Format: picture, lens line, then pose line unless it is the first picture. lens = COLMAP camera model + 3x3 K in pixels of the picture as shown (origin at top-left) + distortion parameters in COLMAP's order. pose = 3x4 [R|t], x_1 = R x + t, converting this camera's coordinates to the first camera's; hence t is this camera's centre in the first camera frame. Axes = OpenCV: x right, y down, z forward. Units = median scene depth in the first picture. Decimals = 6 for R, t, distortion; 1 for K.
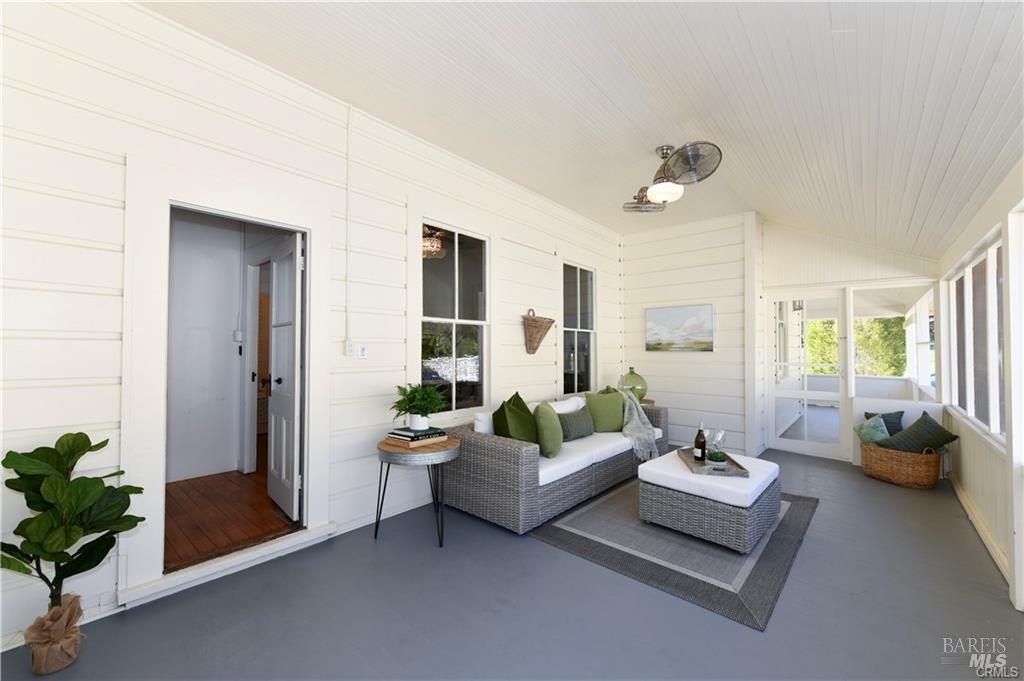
lens RADIAL K [[396.5, 0, 514.3], [0, 396.5, 342.1], [0, 0, 1]] dist [-0.016434, -0.000082]
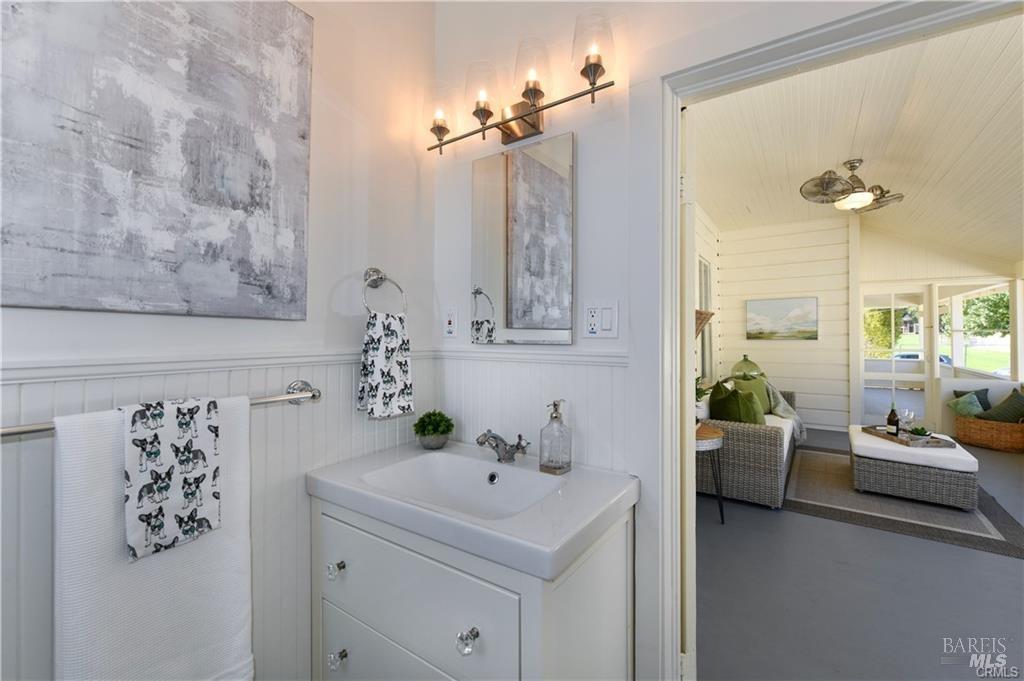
lens RADIAL K [[396.5, 0, 519.4], [0, 396.5, 333.6], [0, 0, 1]] dist [-0.016434, -0.000082]
pose [[0.993004, -0.008475, 0.117776, -0.562058], [0.006737, 0.999863, 0.015144, -0.019109], [-0.117888, -0.014244, 0.992925, -0.004061]]
